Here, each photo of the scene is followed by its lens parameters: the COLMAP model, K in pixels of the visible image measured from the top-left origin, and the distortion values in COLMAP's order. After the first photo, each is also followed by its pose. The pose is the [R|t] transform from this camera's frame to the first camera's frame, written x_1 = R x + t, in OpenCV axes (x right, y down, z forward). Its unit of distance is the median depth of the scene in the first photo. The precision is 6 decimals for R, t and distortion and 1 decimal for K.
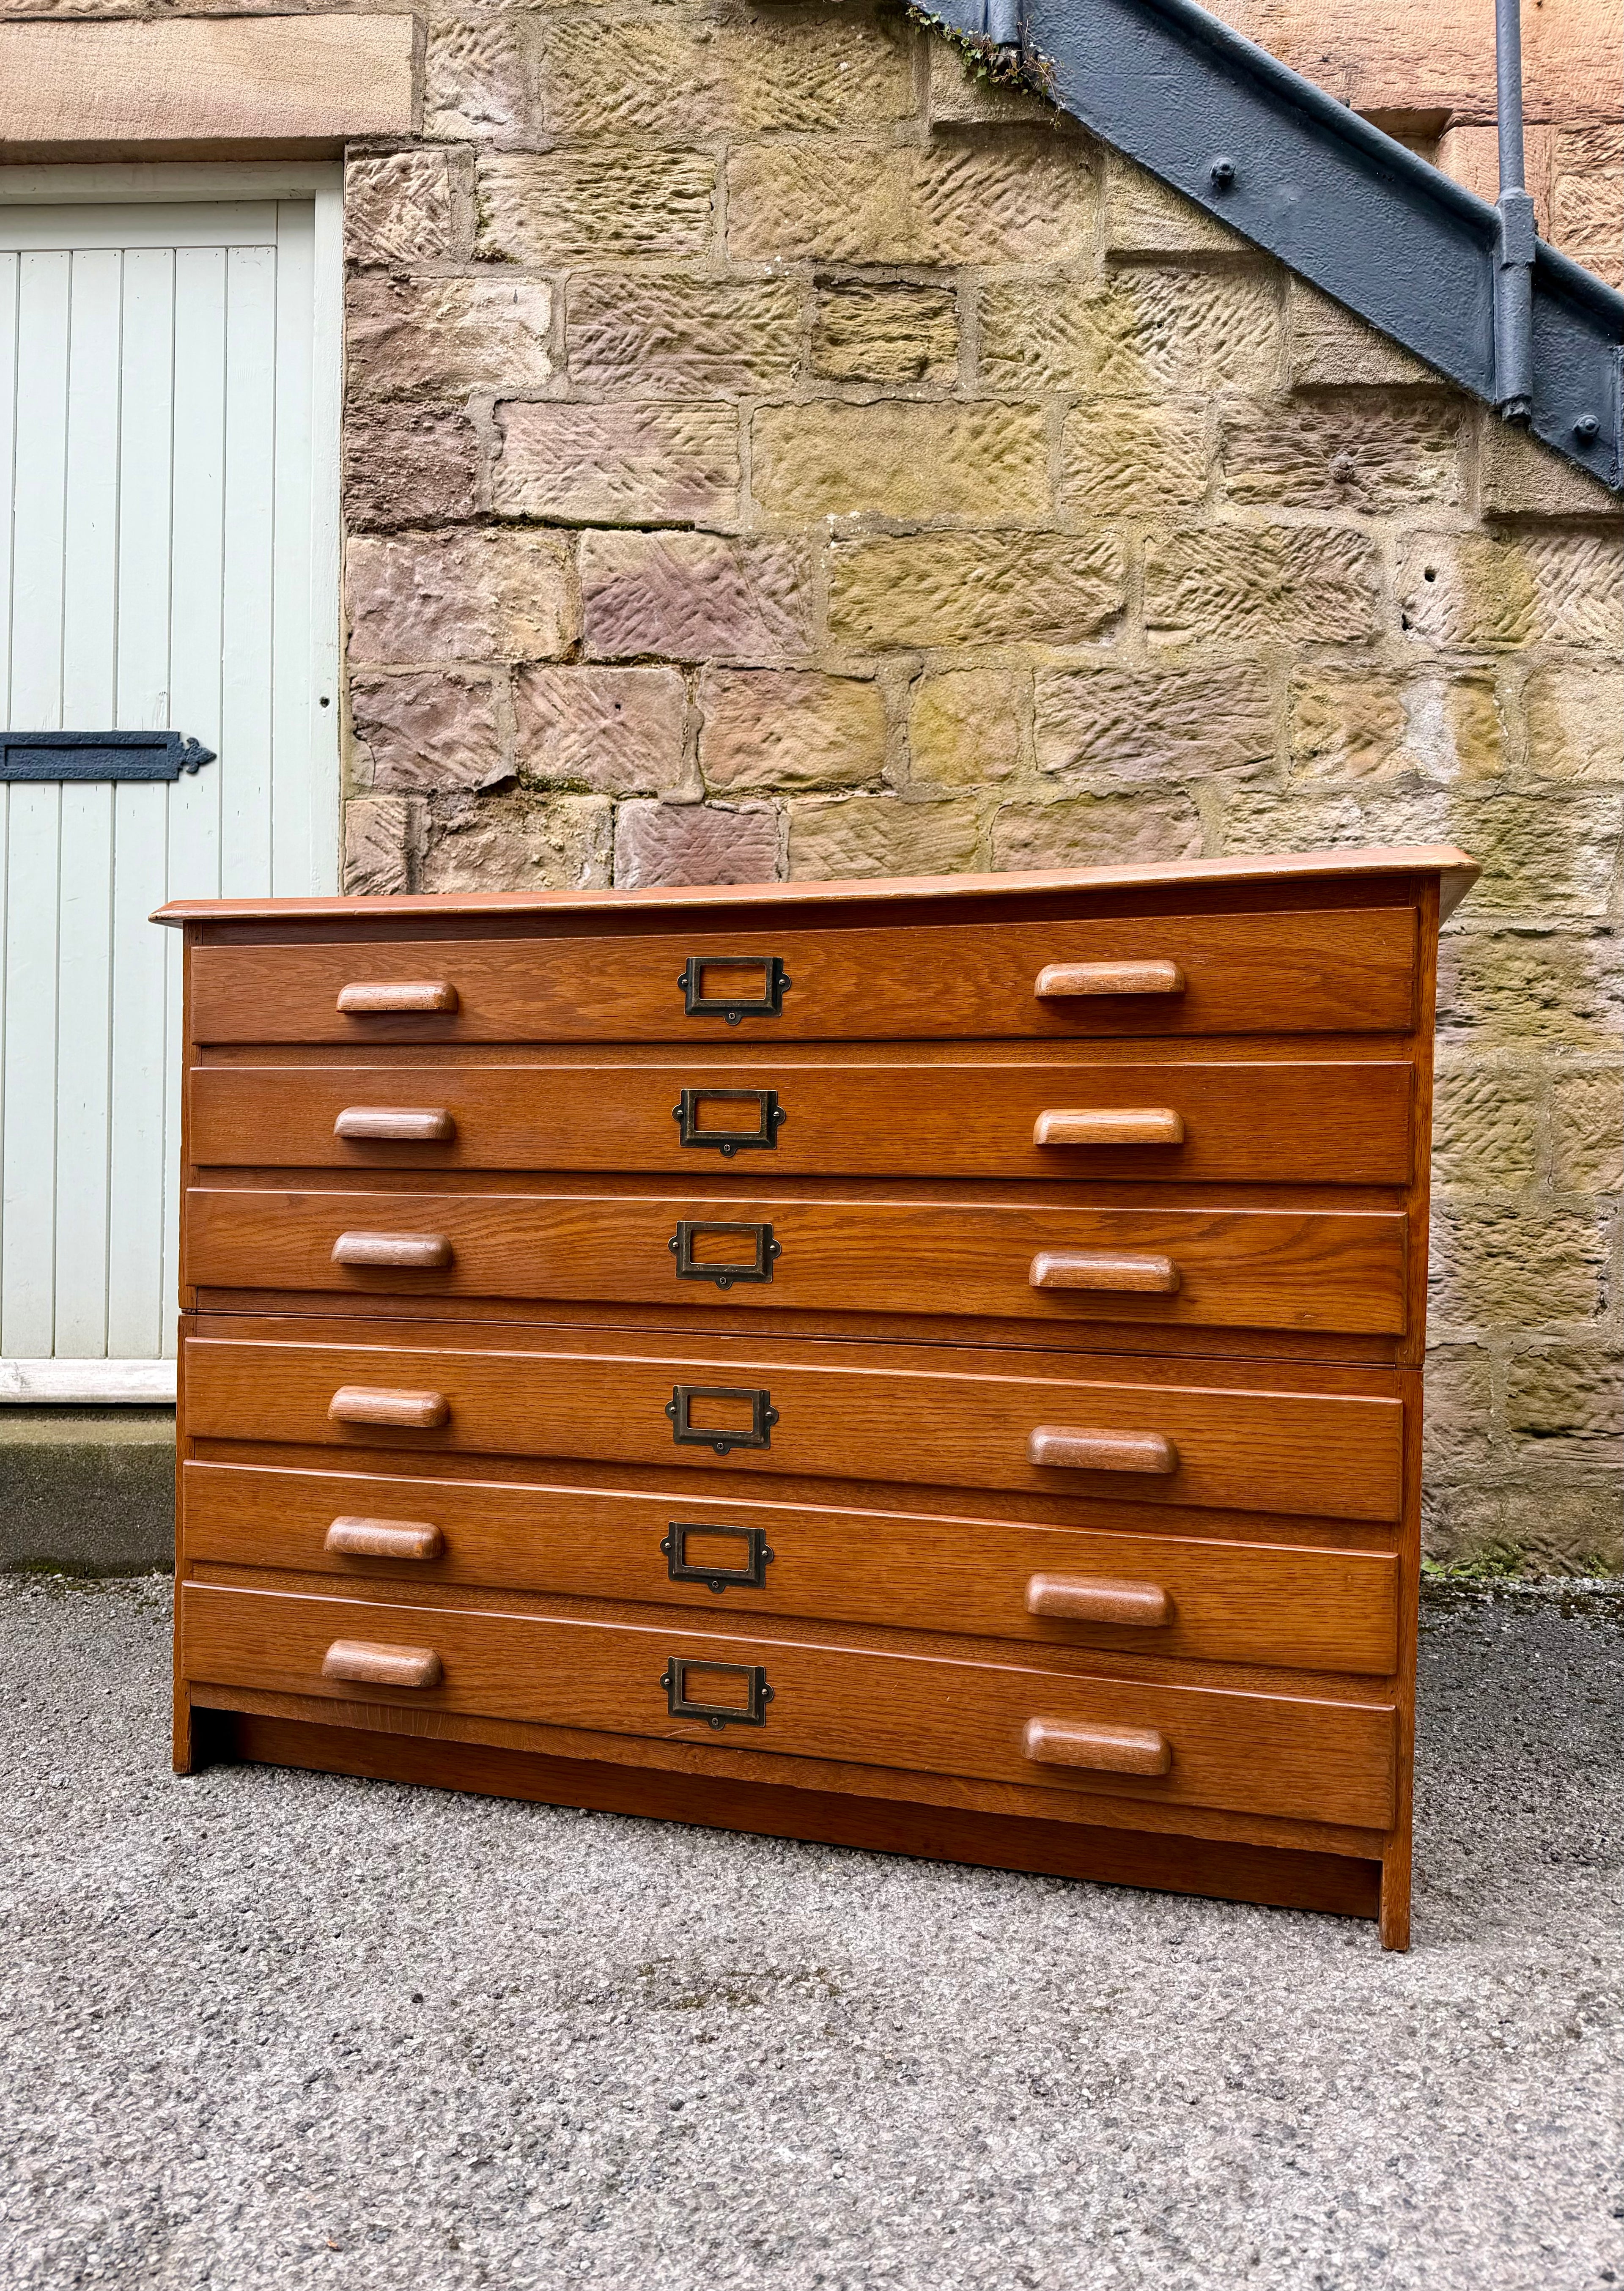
lens RADIAL K [[1623.6, 0, 767.3], [0, 1623.6, 1145.4], [0, 0, 1]] dist [0.162833, -0.338309]
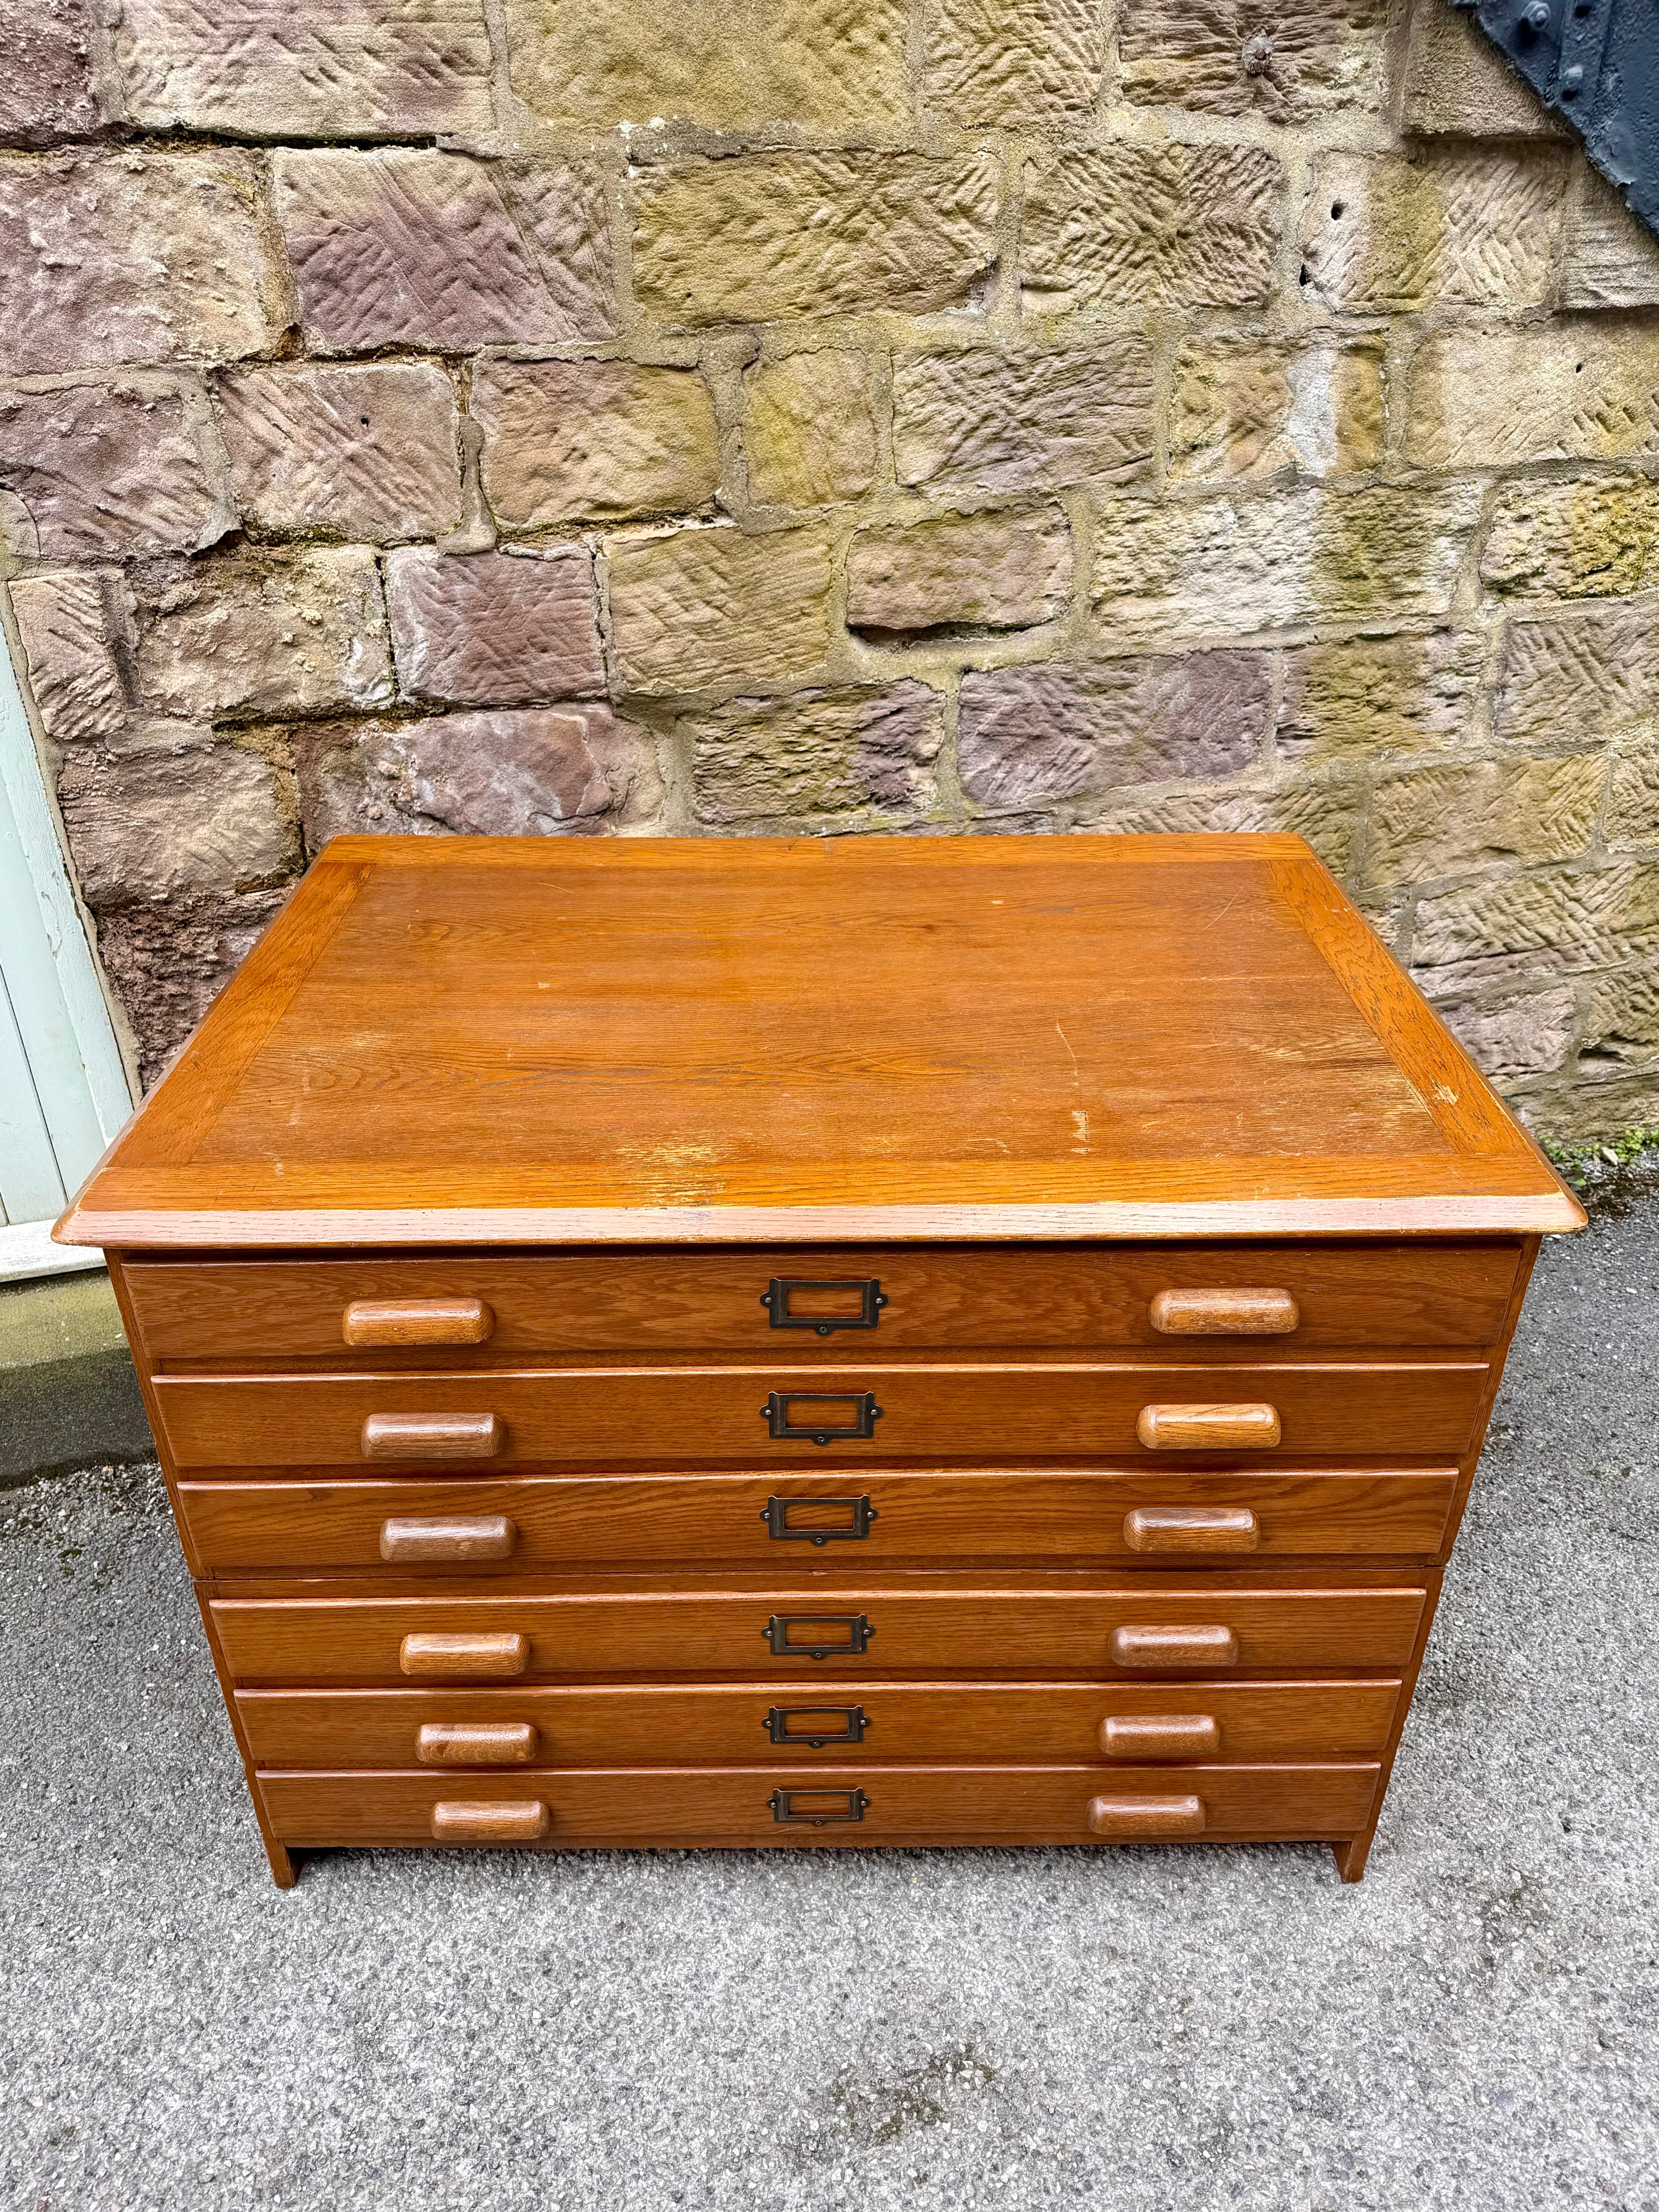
lens RADIAL K [[1649.7, 0, 830.0], [0, 1649.7, 1115.9], [0, 0, 1]] dist [0.055023, -0.090479]
pose [[0.952286, -0.166272, 0.255941, -0.136310], [0.013364, 0.860490, 0.509293, -0.379813], [-0.304916, -0.481572, 0.821654, 0.161283]]
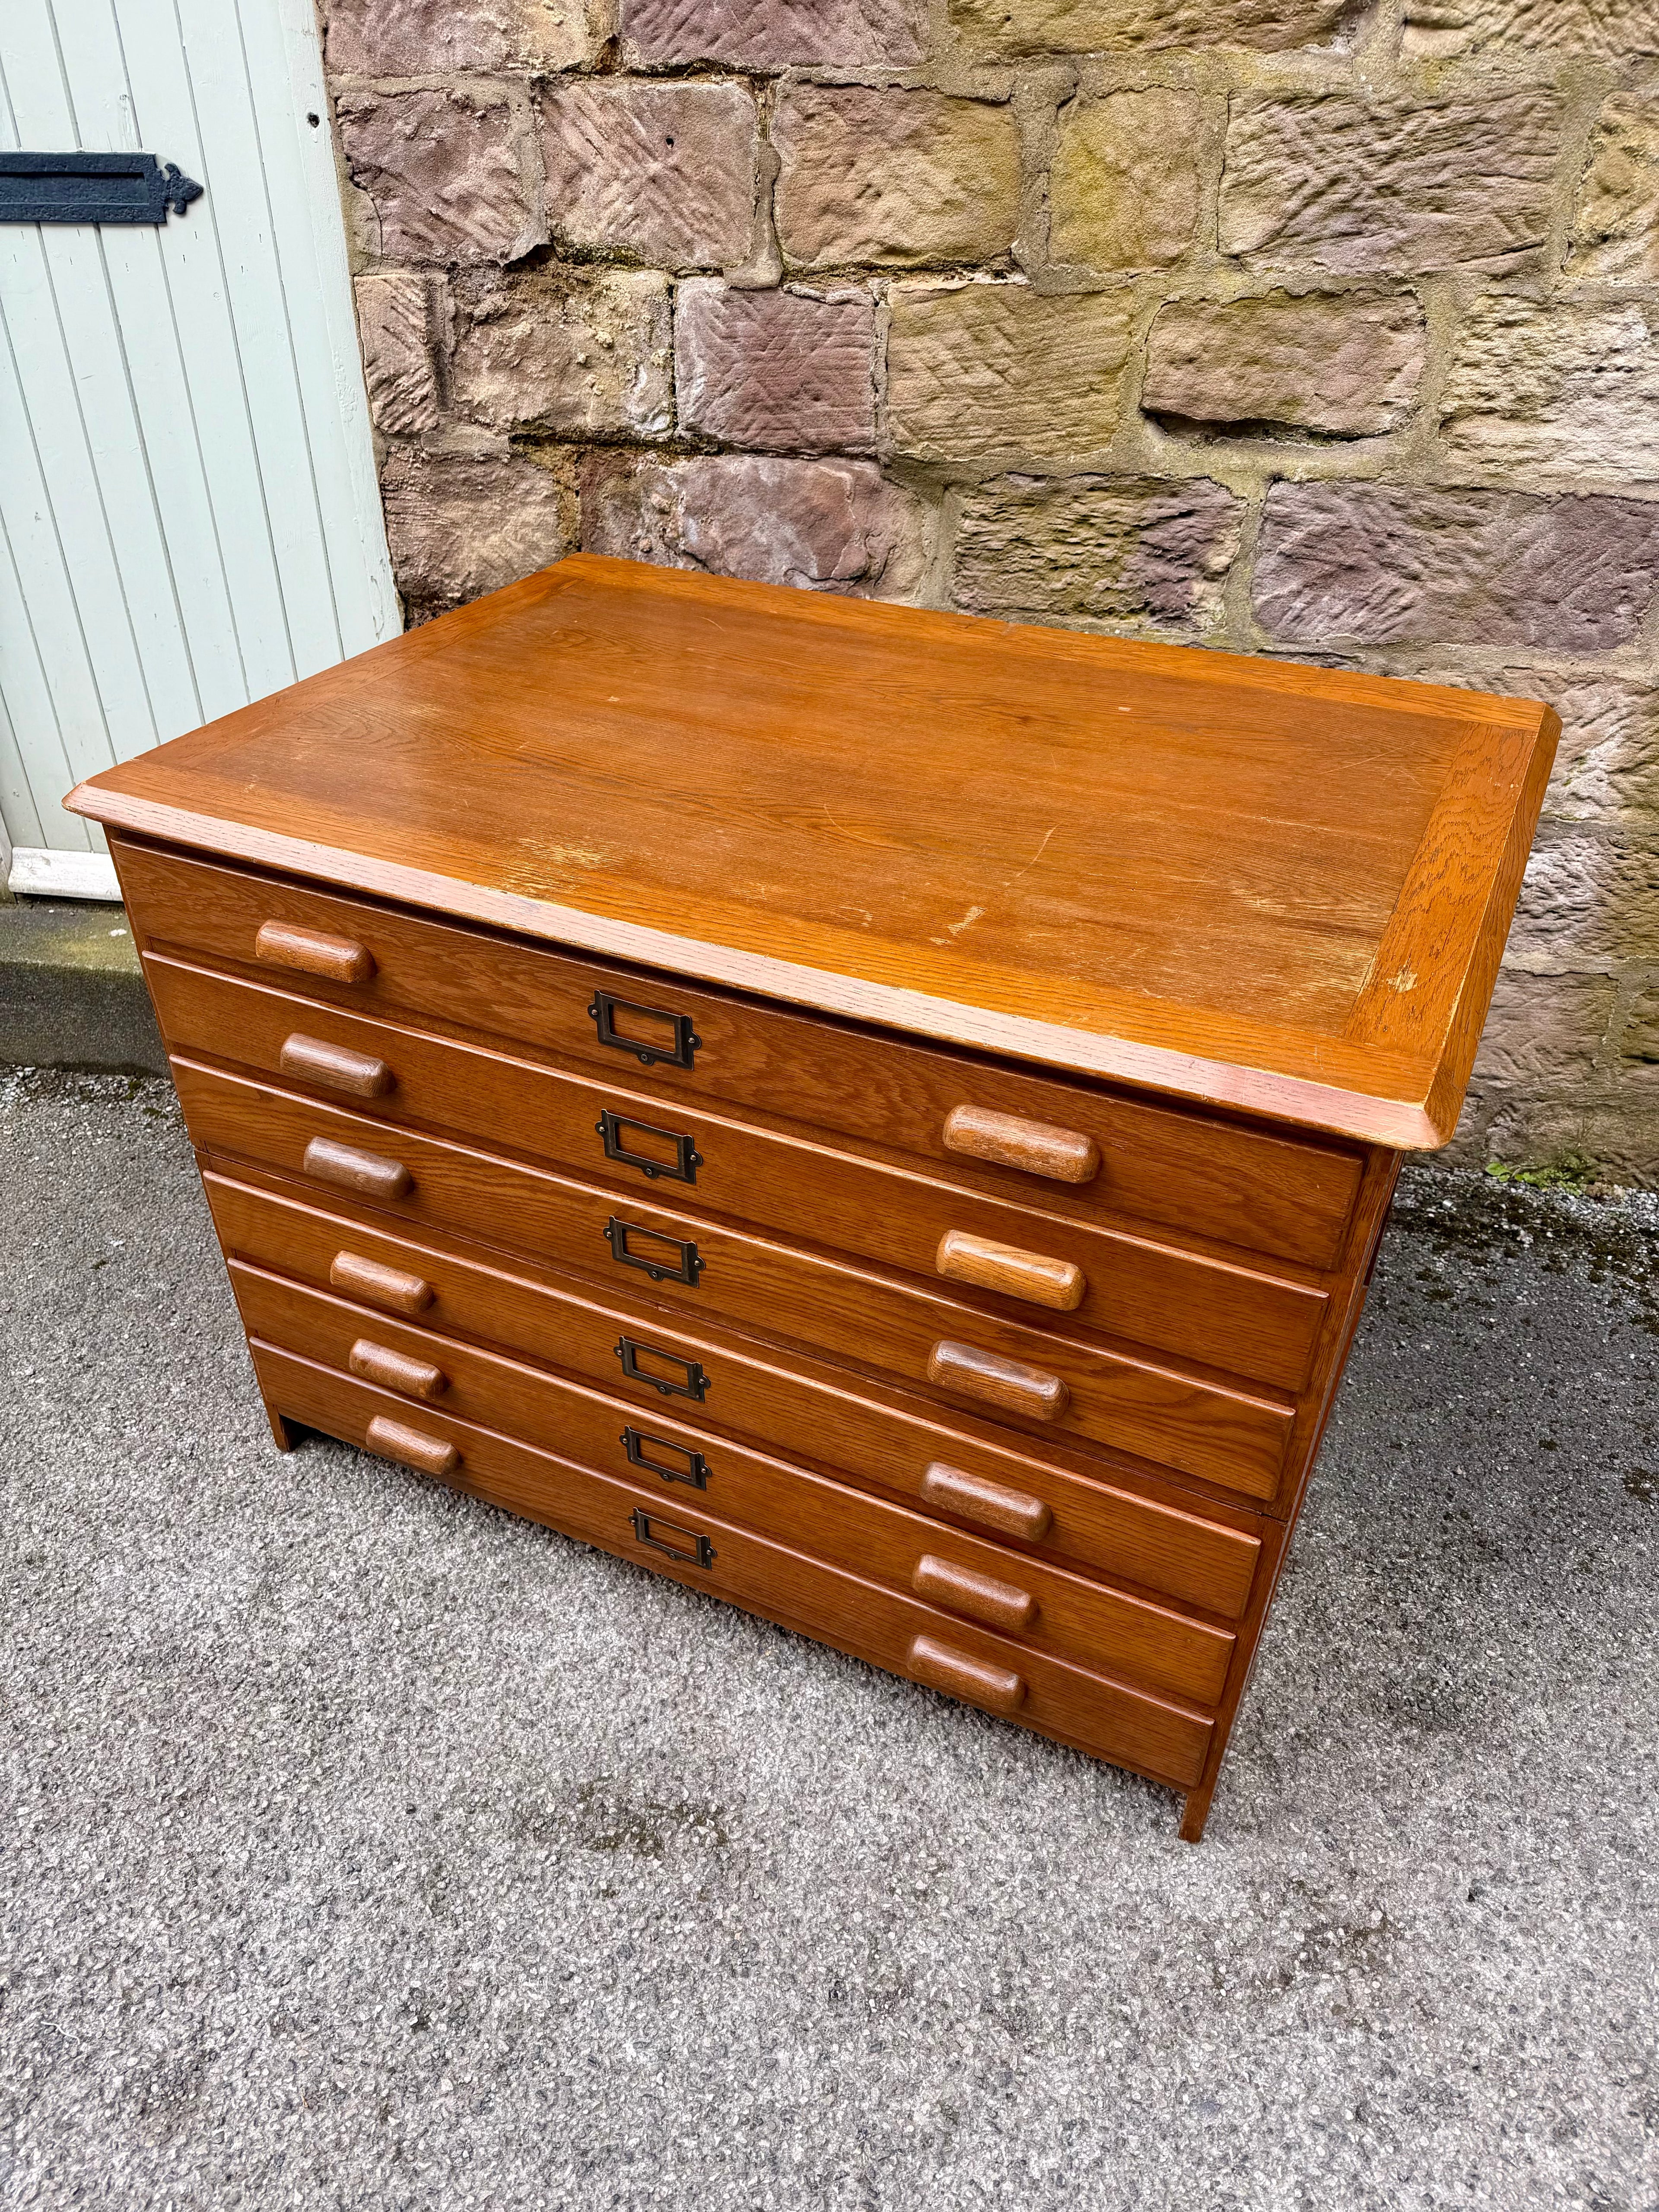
lens RADIAL K [[1605.3, 0, 815.8], [0, 1605.3, 1122.9], [0, 0, 1]] dist [0.005338, -0.010932]
pose [[0.987801, 0.083127, -0.131681, 0.112152], [0.007792, 0.818158, 0.574940, -0.324280], [0.155529, -0.568952, 0.807530, 0.150992]]
